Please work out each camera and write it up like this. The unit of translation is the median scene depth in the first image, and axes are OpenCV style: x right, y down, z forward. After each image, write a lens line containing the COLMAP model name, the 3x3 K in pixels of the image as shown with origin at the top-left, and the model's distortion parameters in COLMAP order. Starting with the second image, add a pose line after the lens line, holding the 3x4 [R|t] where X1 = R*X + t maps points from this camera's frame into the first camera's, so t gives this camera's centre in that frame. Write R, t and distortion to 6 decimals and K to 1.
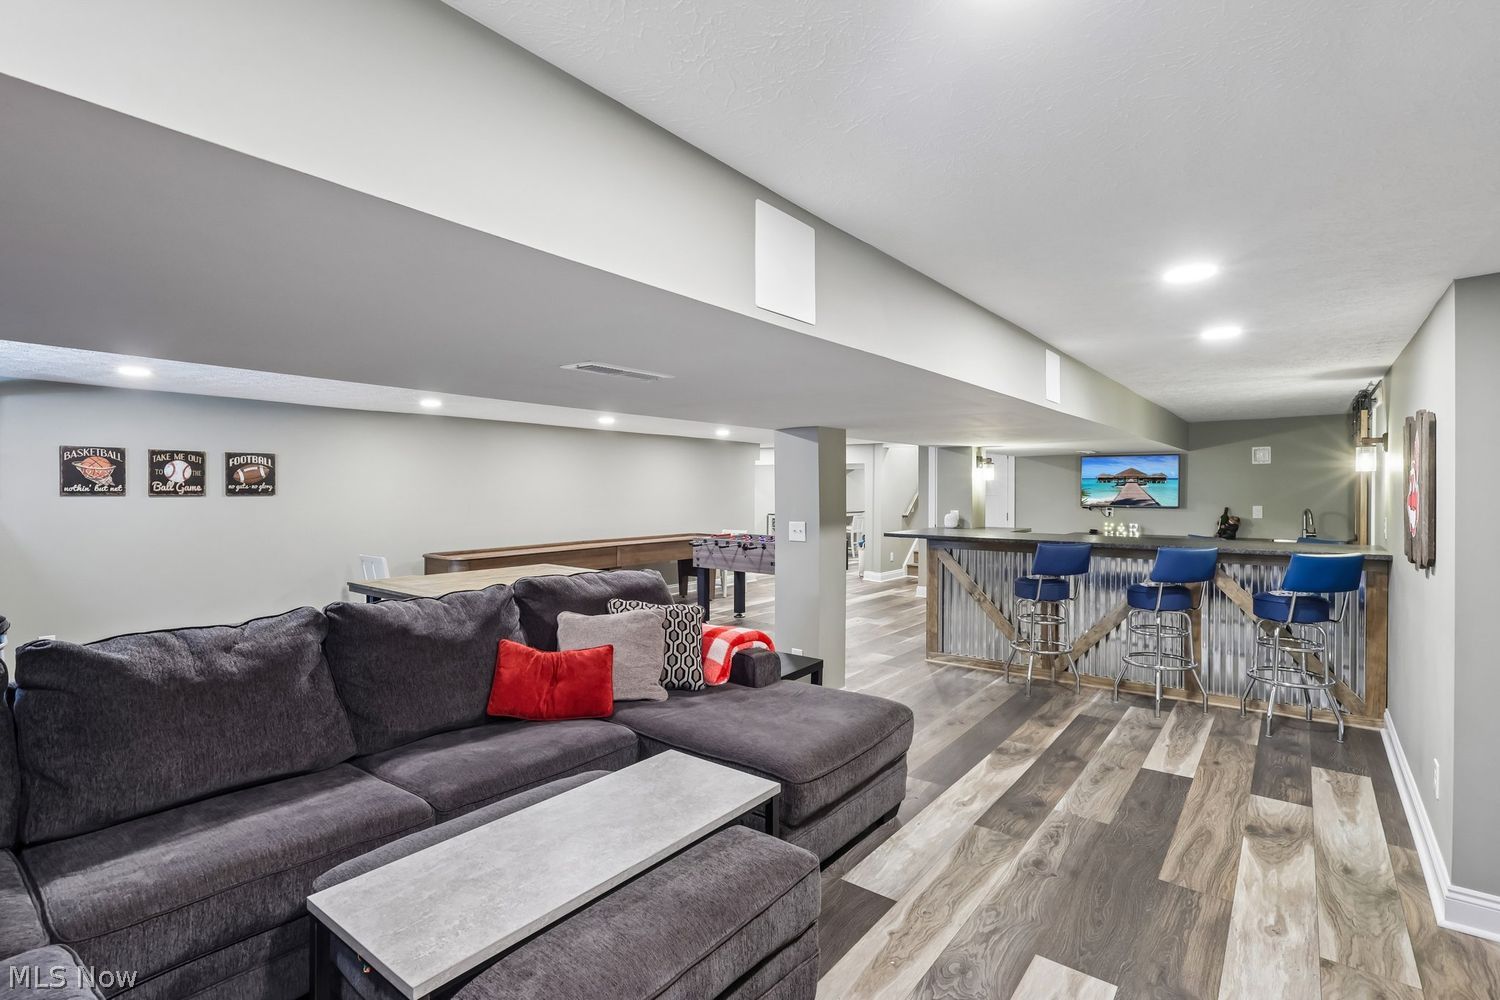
lens RADIAL K [[706.0, 0, 744.4], [0, 706.0, 501.2], [0, 0, 1]] dist [0.001113, 0.001173]
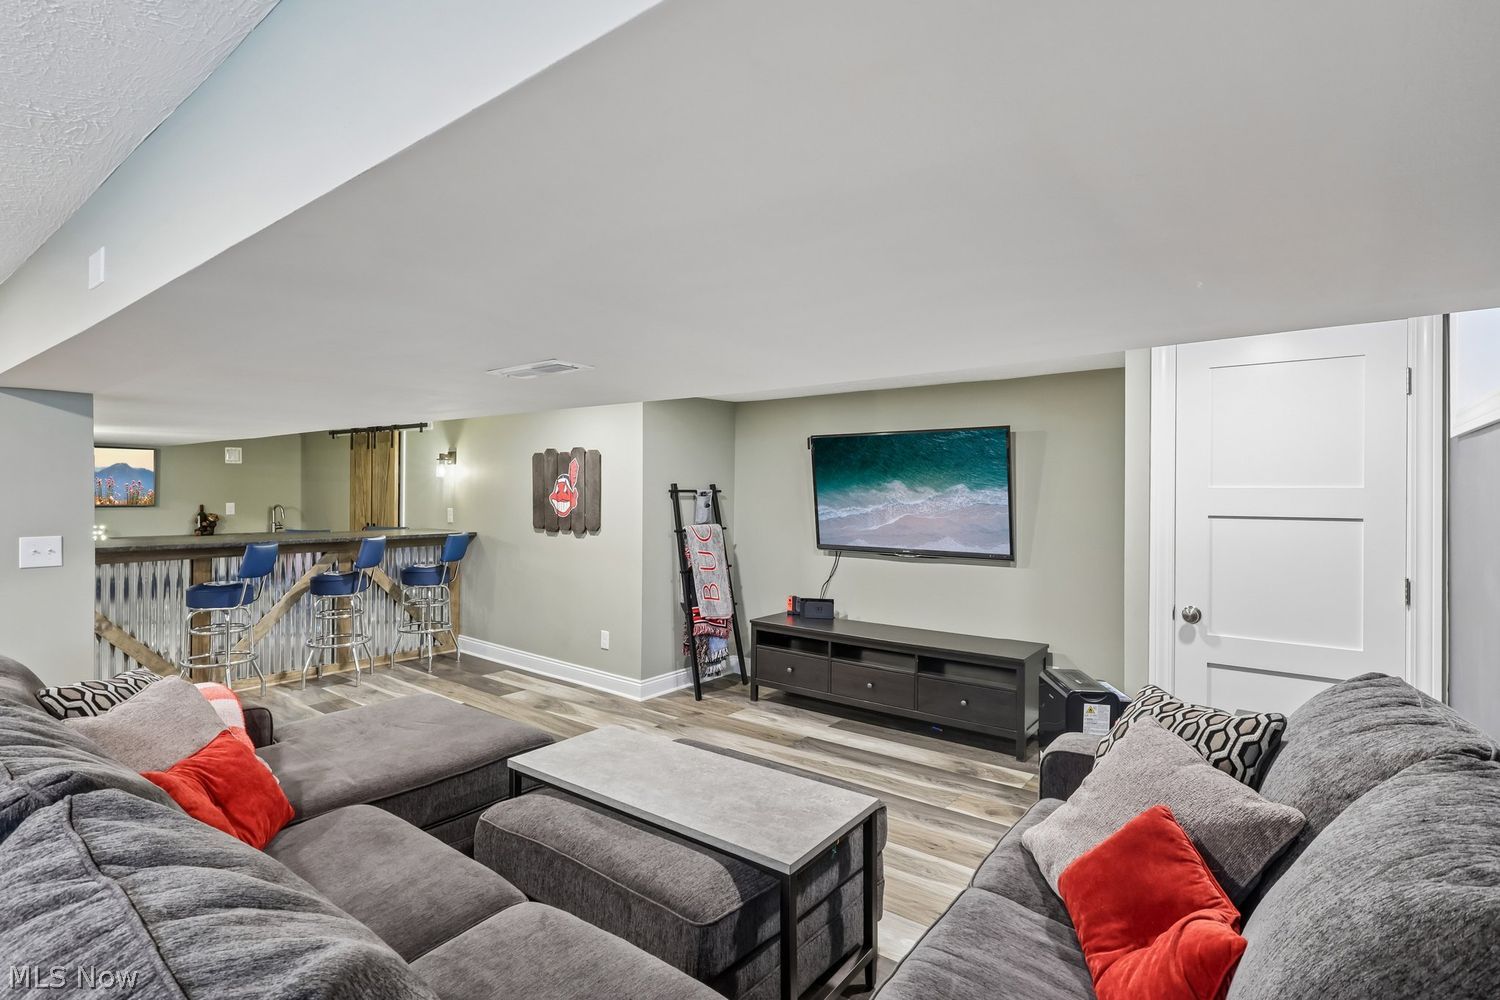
lens RADIAL K [[706.0, 0, 752.7], [0, 706.0, 495.2], [0, 0, 1]] dist [0.001113, 0.001173]
pose [[-0.001664, -0.003343, 0.999993, -0.479110], [0.004848, 0.999983, 0.003351, -0.006668], [-0.999987, 0.004853, -0.001648, 0.292257]]
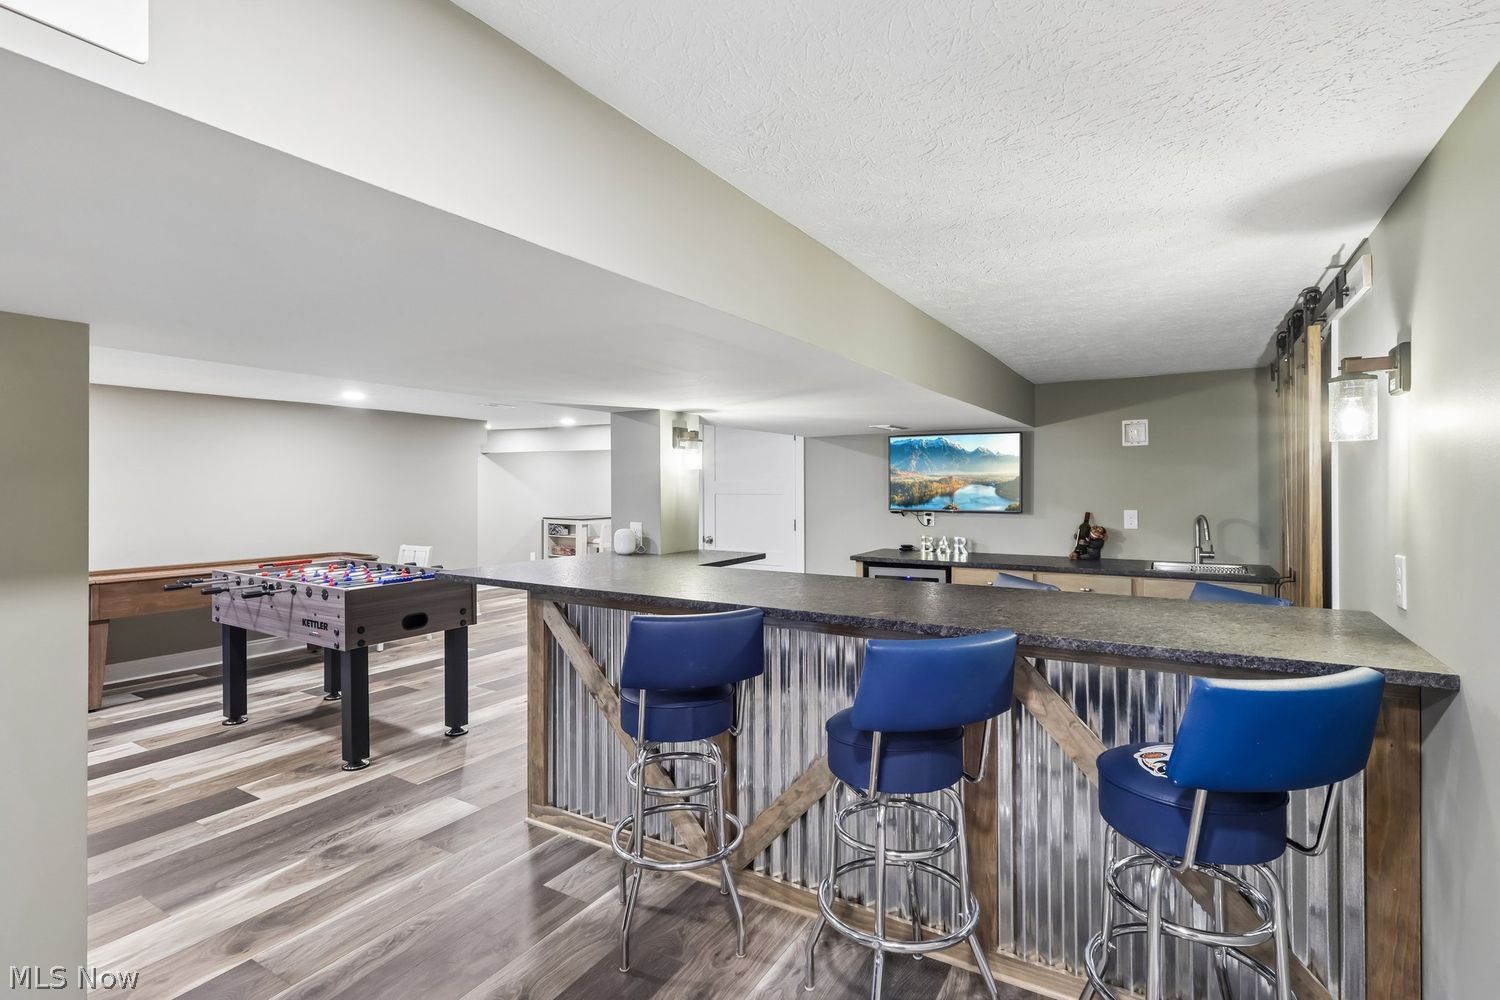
lens RADIAL K [[706.0, 0, 755.4], [0, 706.0, 487.5], [0, 0, 1]] dist [0.001113, 0.001173]
pose [[0.992202, -0.002021, 0.124622, 0.414739], [0.003609, 0.999915, -0.012512, -0.010162], [-0.124586, 0.012865, 0.992125, 0.544634]]
